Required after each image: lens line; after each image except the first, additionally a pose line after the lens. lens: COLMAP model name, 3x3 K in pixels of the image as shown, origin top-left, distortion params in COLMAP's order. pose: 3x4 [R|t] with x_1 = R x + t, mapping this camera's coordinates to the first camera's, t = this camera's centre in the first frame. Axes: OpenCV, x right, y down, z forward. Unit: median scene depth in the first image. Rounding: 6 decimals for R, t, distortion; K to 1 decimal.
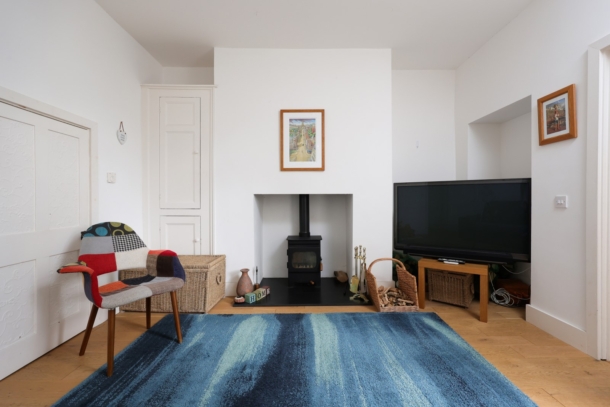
lens RADIAL K [[266.2, 0, 305.0], [0, 266.2, 203.5], [0, 0, 1]] dist [-0.001013, -0.000085]
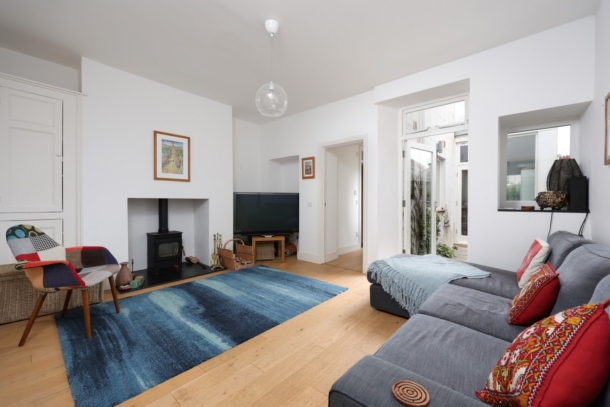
lens RADIAL K [[243.8, 0, 308.1], [0, 243.8, 204.1], [0, 0, 1]] dist [0.000839, 0.000013]
pose [[0.659414, -0.002772, 0.751775, -0.482939], [0.008170, 0.999961, -0.003479, 0.002631], [-0.751736, 0.008436, 0.659411, -0.298959]]
